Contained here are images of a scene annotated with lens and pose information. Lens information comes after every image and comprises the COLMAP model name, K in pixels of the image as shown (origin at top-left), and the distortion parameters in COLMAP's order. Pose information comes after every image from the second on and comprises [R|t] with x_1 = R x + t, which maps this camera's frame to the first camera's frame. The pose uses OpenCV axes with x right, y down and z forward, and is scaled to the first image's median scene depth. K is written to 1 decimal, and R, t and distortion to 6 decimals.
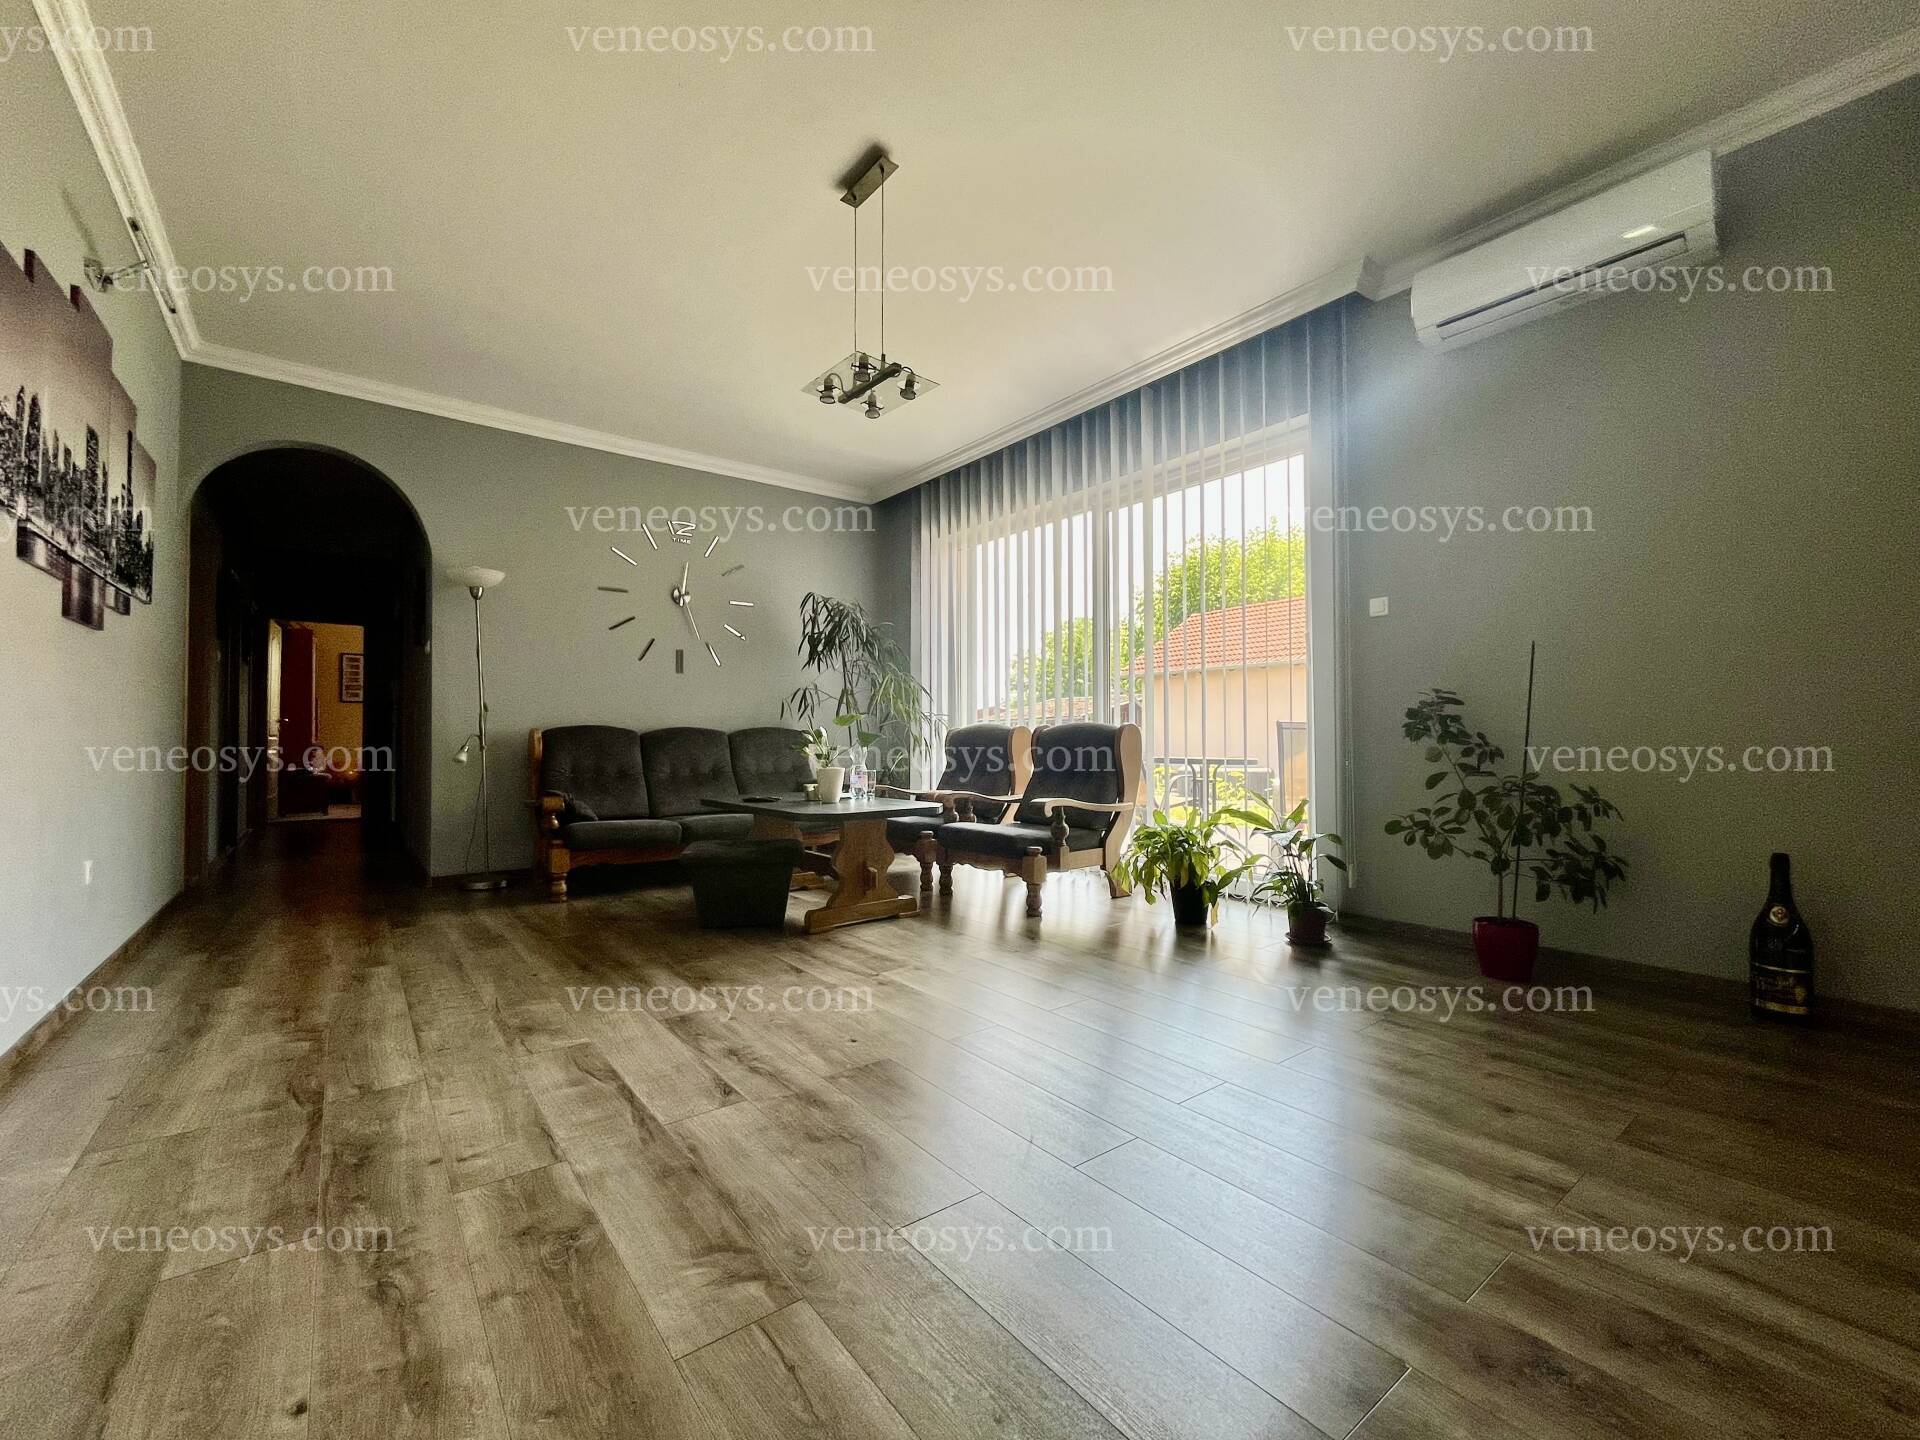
lens RADIAL K [[787.1, 0, 963.5], [0, 787.1, 723.1], [0, 0, 1]] dist [-0.004231, -0.000284]
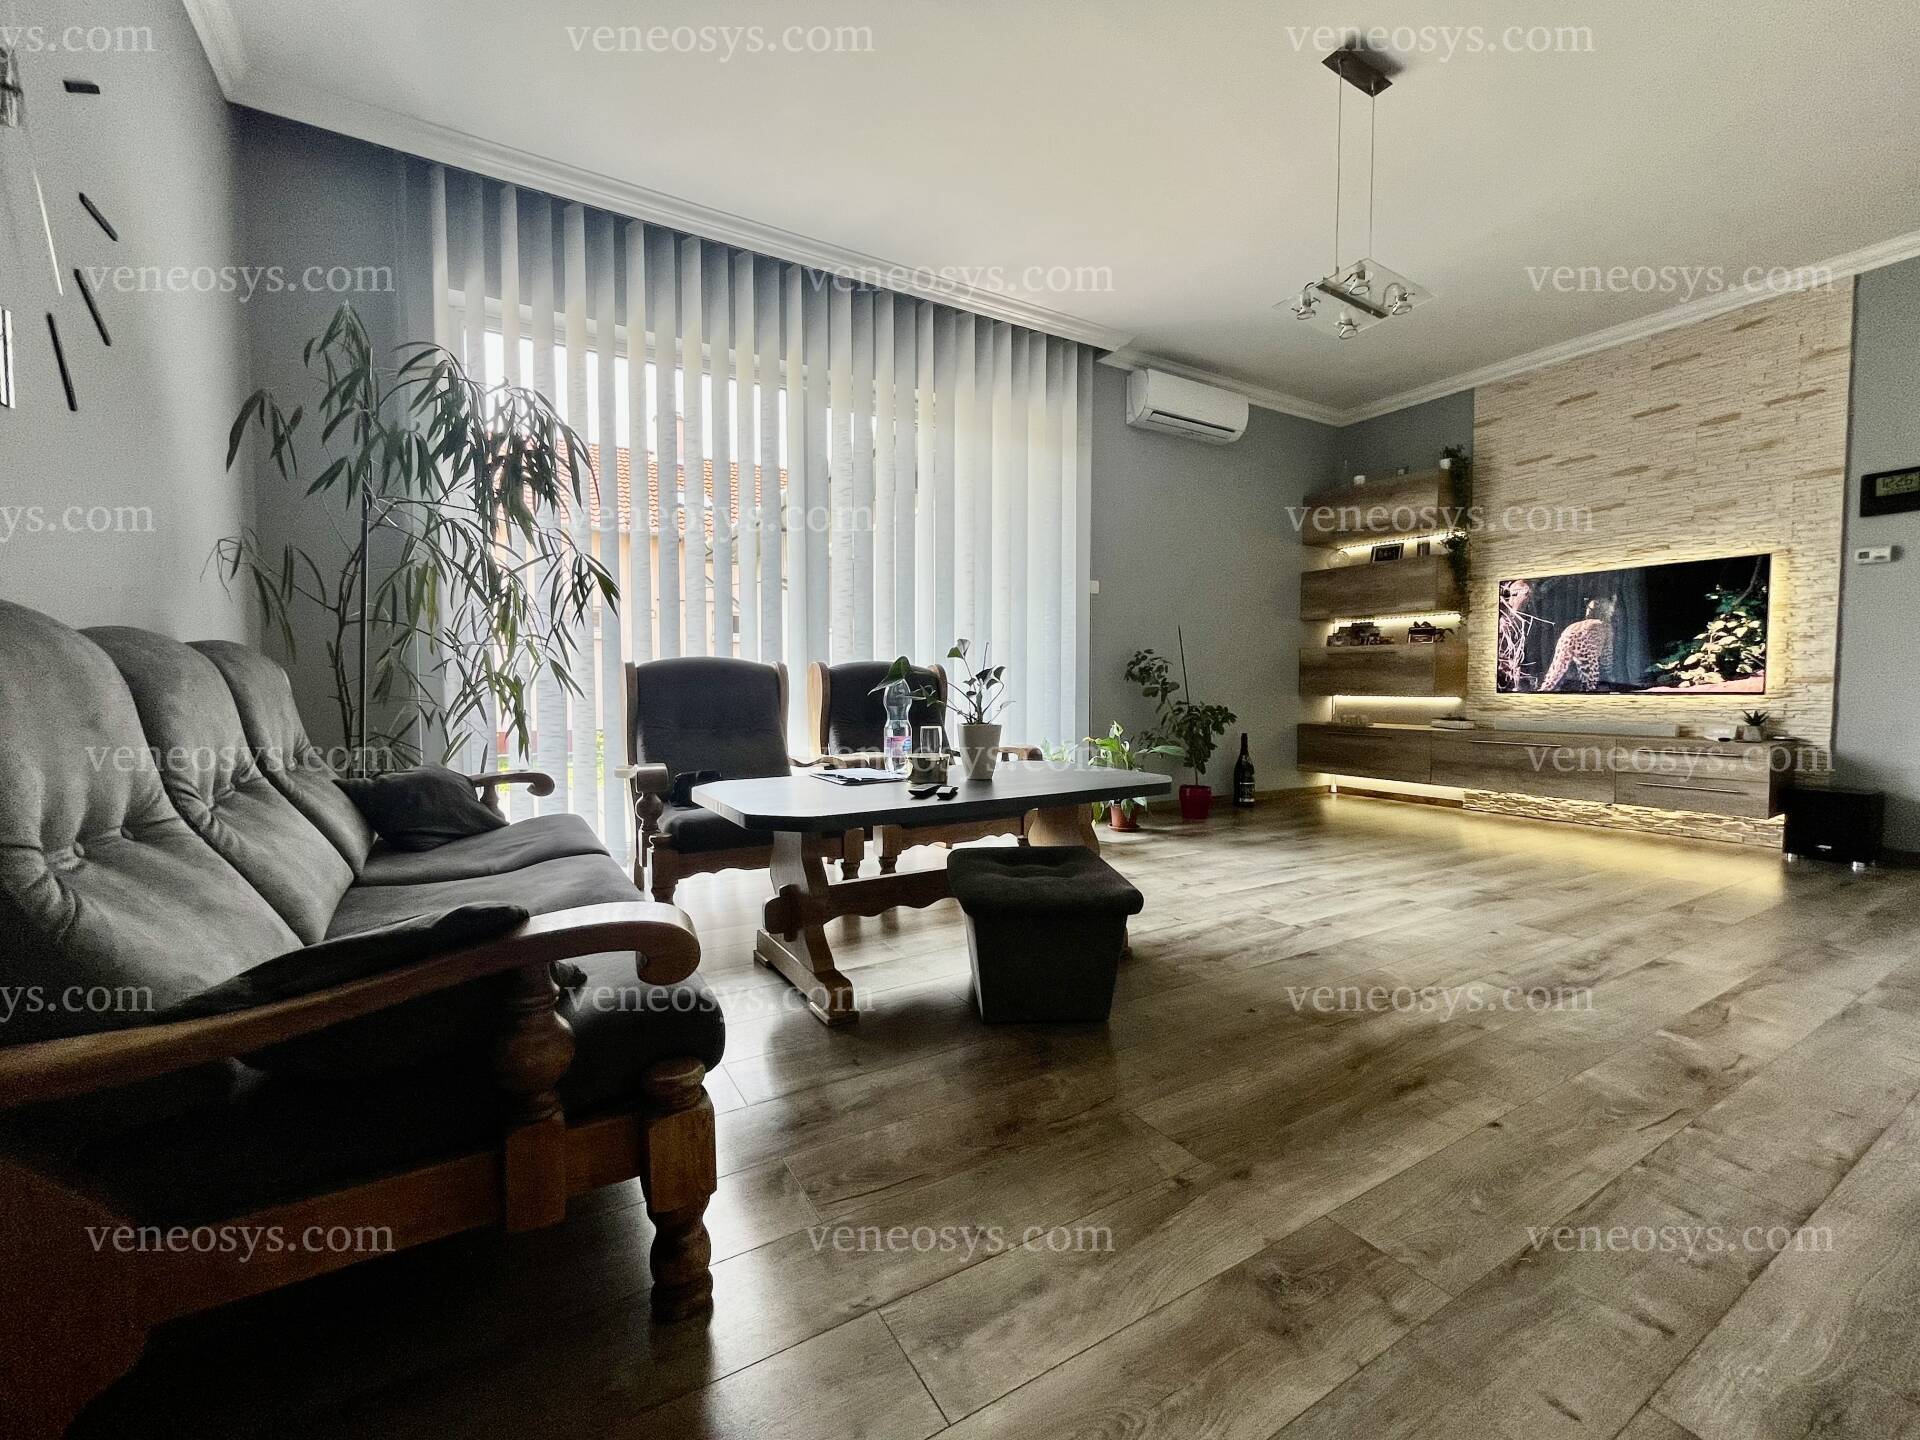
lens RADIAL K [[787.1, 0, 962.5], [0, 787.1, 715.8], [0, 0, 1]] dist [-0.004231, -0.000284]
pose [[0.132900, -0.036834, 0.990445, -1.160480], [-0.015037, 0.999119, 0.039174, 0.039270], [-0.991015, -0.020099, 0.132229, 1.363087]]
